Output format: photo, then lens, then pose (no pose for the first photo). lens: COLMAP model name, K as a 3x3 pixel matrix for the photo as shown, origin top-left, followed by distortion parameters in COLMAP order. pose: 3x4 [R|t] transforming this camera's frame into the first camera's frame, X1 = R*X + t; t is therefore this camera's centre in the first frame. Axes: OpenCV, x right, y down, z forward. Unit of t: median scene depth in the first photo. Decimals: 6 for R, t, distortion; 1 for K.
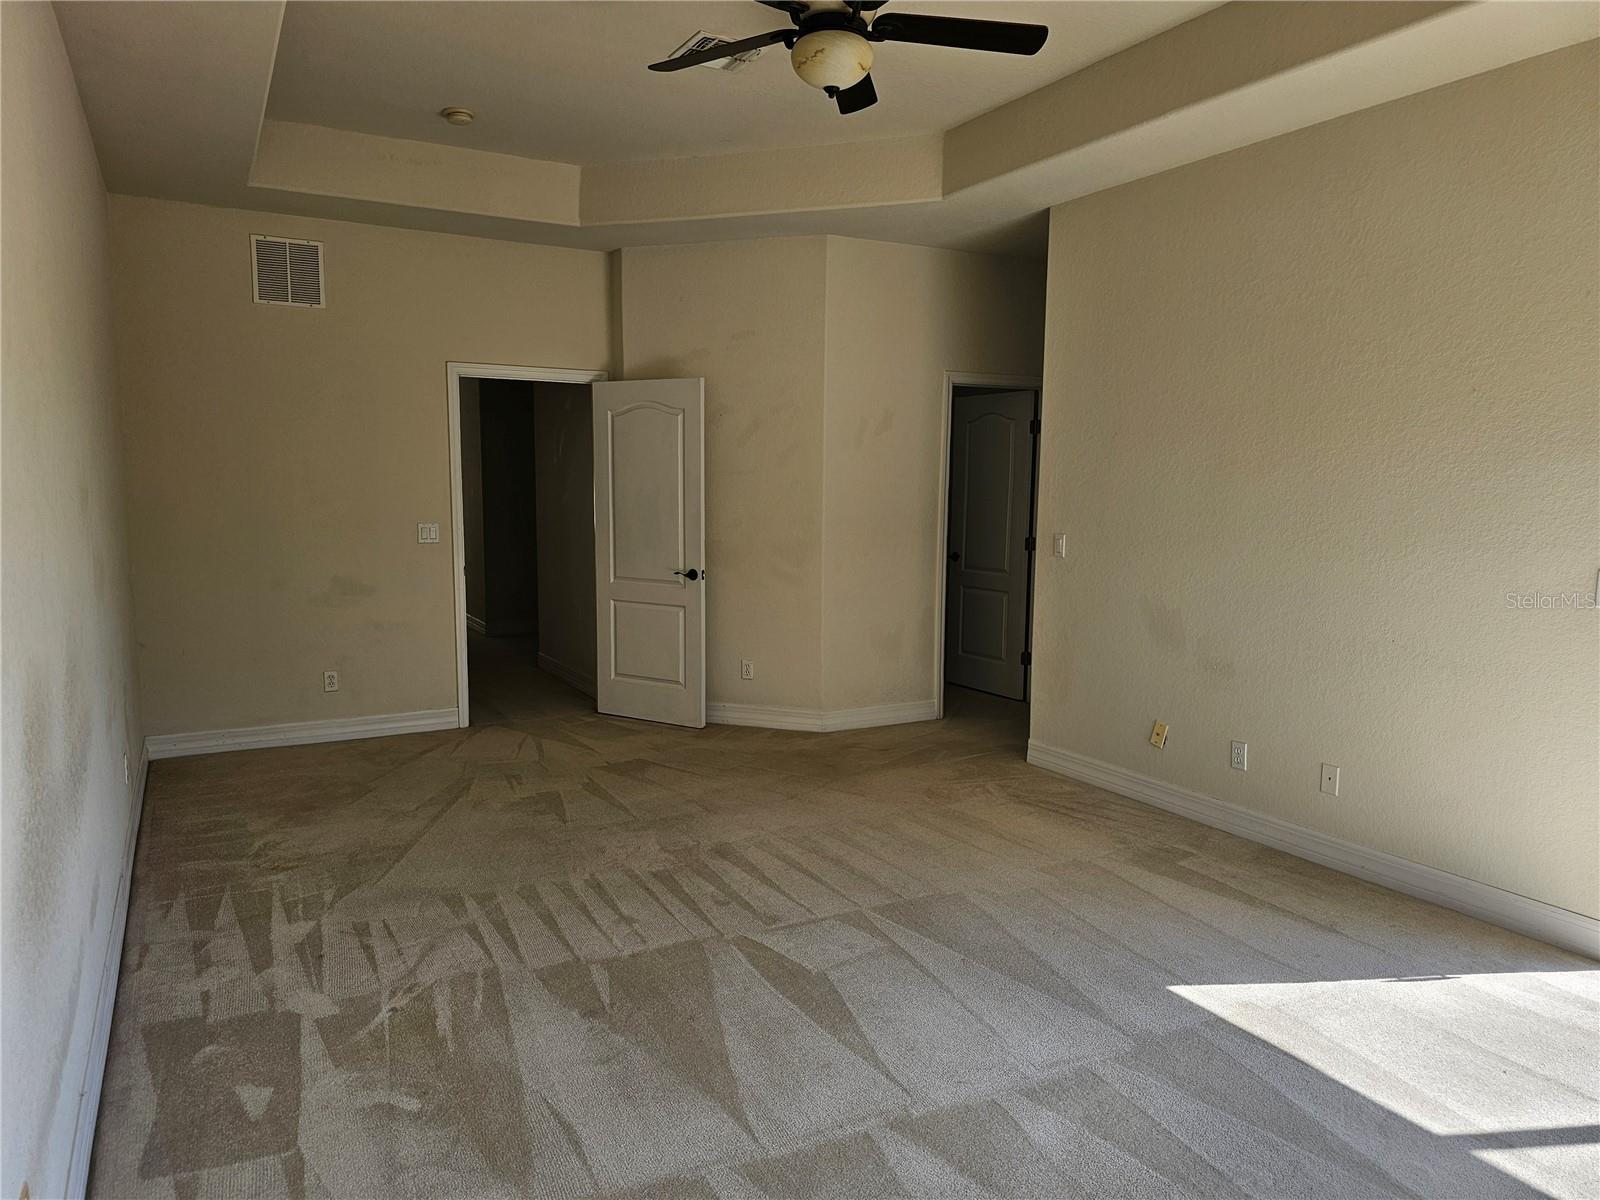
lens RADIAL K [[1080.8, 0, 801.7], [0, 1080.8, 596.5], [0, 0, 1]] dist [0.054179, -0.046705]
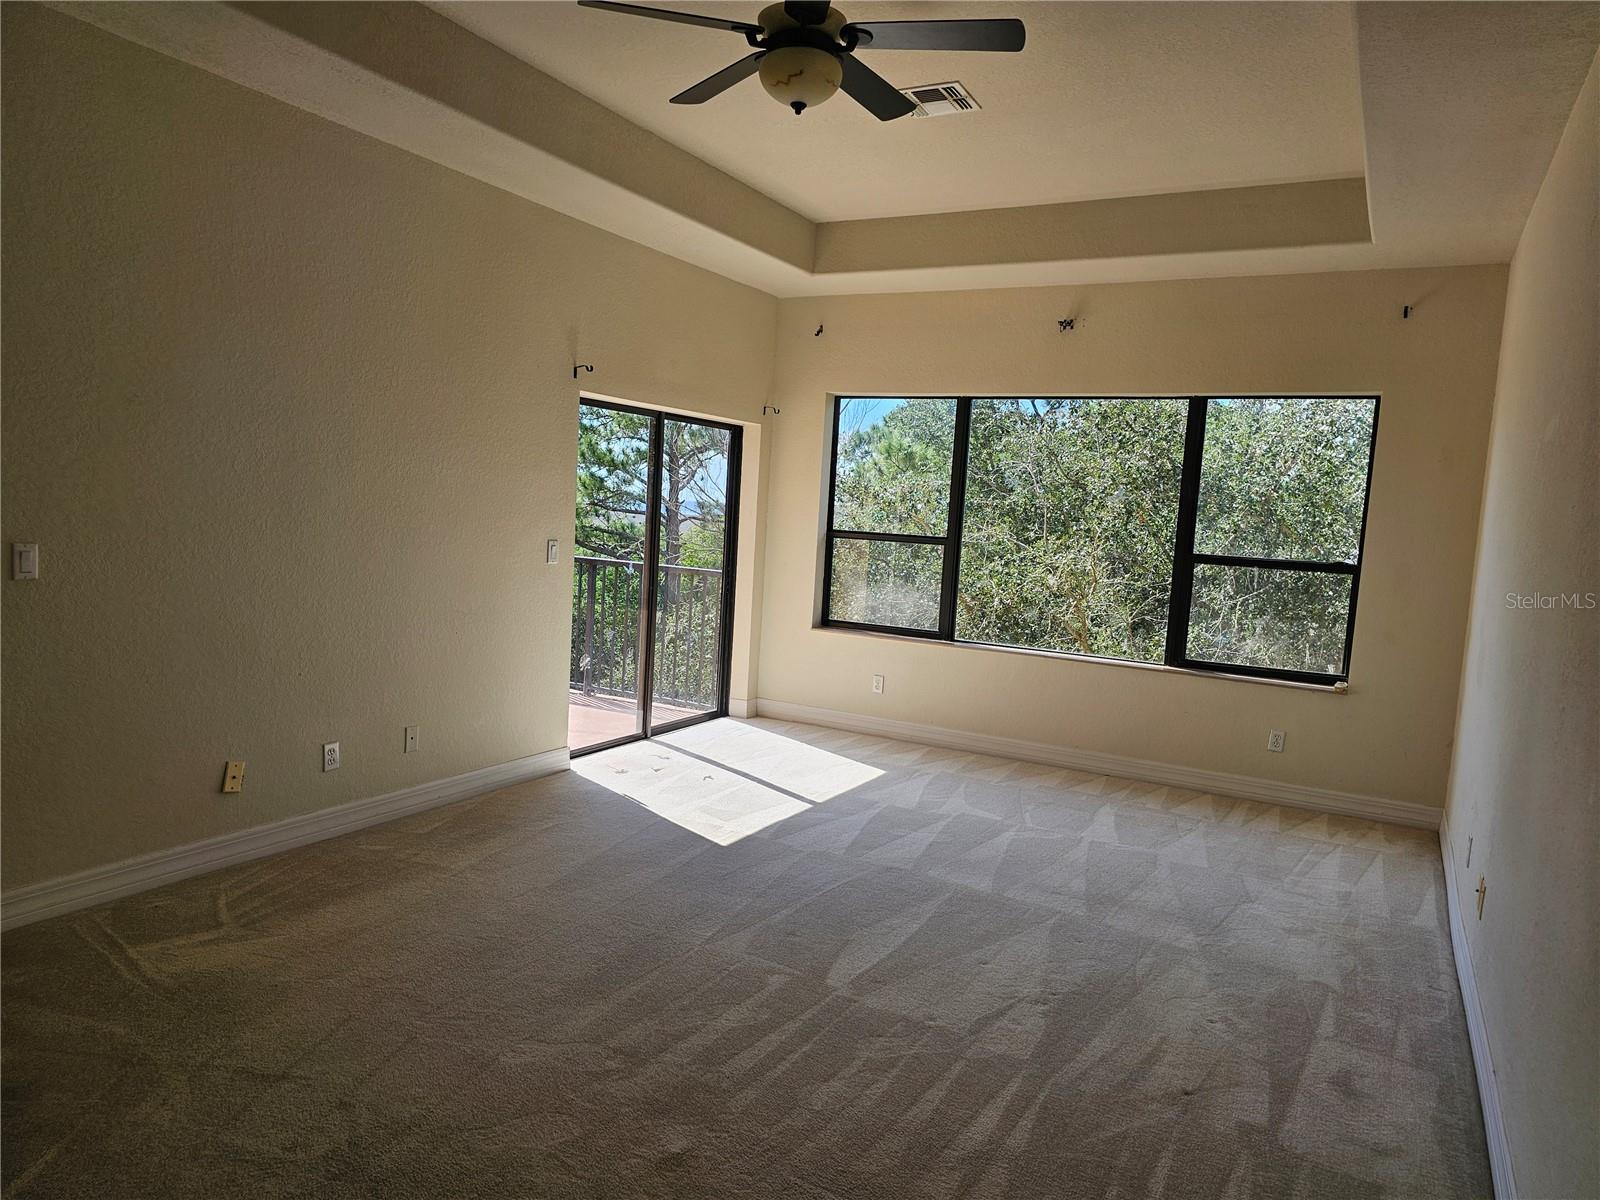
lens RADIAL K [[1080.8, 0, 802.5], [0, 1080.8, 605.4], [0, 0, 1]] dist [0.054179, -0.046705]
pose [[-0.529774, -0.119355, 0.839699, -0.678145], [0.033773, 0.986295, 0.161500, -0.141509], [-0.847466, 0.113918, -0.518482, 1.232047]]
